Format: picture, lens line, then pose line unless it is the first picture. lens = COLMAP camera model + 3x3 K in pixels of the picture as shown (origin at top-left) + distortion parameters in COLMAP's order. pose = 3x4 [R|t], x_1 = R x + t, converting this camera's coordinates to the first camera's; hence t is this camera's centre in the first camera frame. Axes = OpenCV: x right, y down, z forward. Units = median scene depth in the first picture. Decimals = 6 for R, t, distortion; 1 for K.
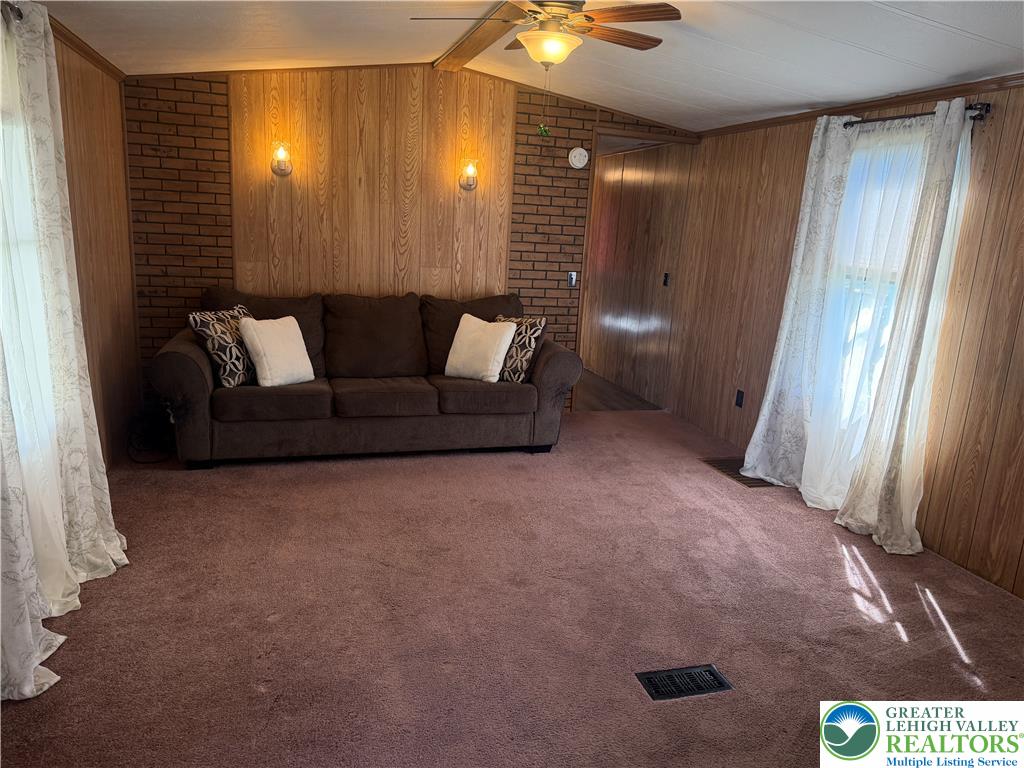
lens RADIAL K [[695.0, 0, 512.0], [0, 695.0, 384.0], [0, 0, 1]] dist [0.152168, -0.251947]
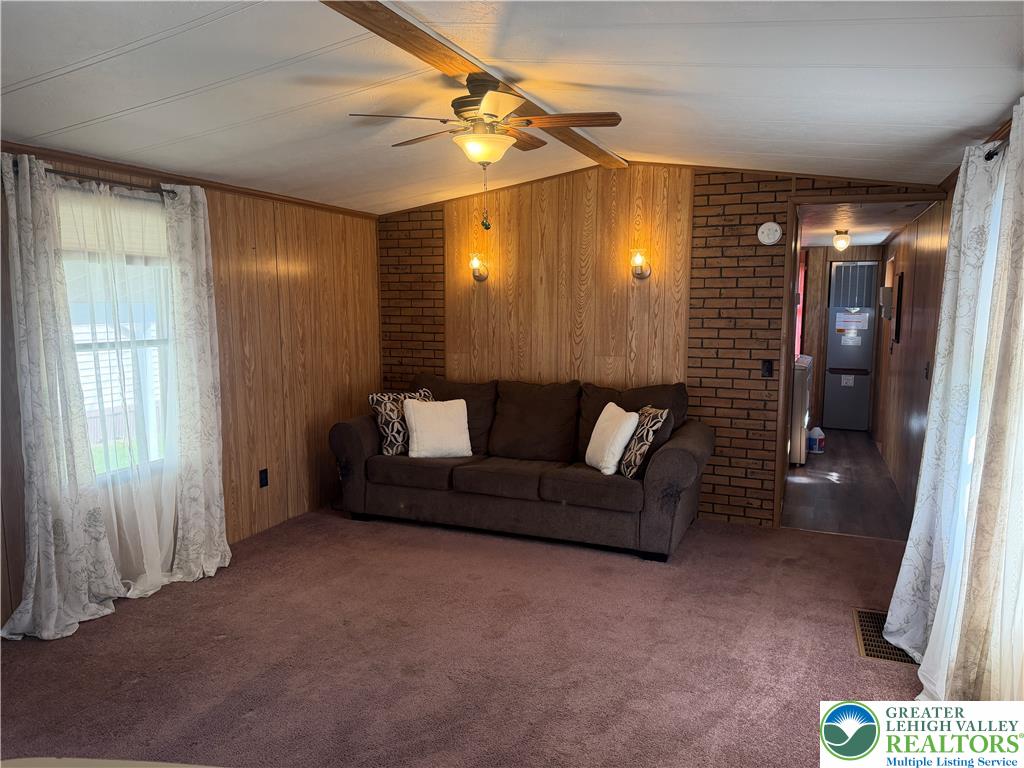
lens RADIAL K [[695.0, 0, 512.0], [0, 695.0, 384.0], [0, 0, 1]] dist [0.152168, -0.251947]
pose [[0.785944, 0.020405, -0.617960, 0.442287], [-0.099779, 0.990541, -0.094195, -0.021548], [0.610193, 0.135691, 0.780546, 0.157239]]
